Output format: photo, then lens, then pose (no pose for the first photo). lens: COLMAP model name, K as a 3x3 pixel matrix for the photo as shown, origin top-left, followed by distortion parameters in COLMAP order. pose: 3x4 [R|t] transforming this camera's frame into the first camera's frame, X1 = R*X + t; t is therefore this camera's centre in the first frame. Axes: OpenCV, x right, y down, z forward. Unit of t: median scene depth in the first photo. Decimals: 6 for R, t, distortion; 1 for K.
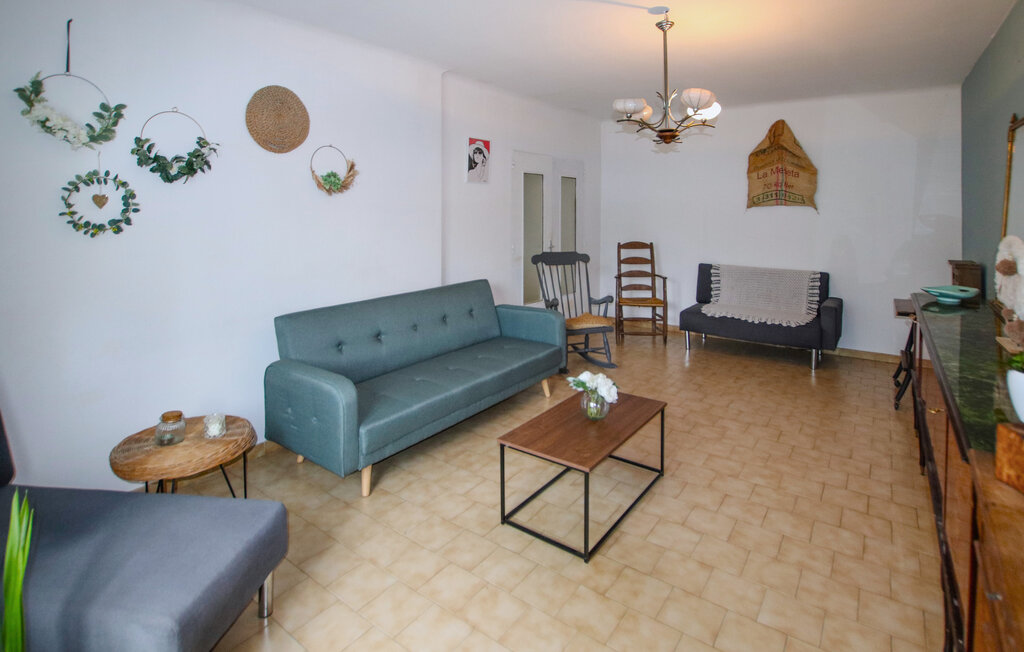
lens RADIAL K [[493.9, 0, 512.0], [0, 493.9, 326.0], [0, 0, 1]] dist [-0.000238, -0.000202]
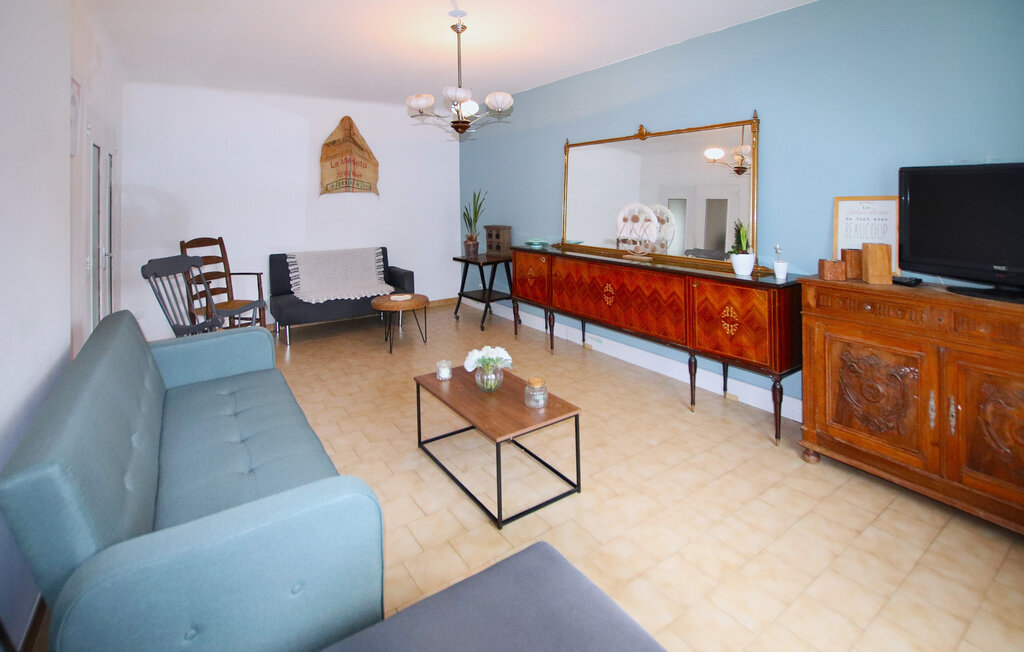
lens RADIAL K [[489.6, 0, 512.7], [0, 489.6, 296.7], [0, 0, 1]] dist [-0.000288, -0.000023]
pose [[0.339013, -0.198519, 0.919598, -0.403127], [0.234669, 0.964429, 0.121685, -0.065183], [-0.911044, 0.174548, 0.373540, 0.295092]]
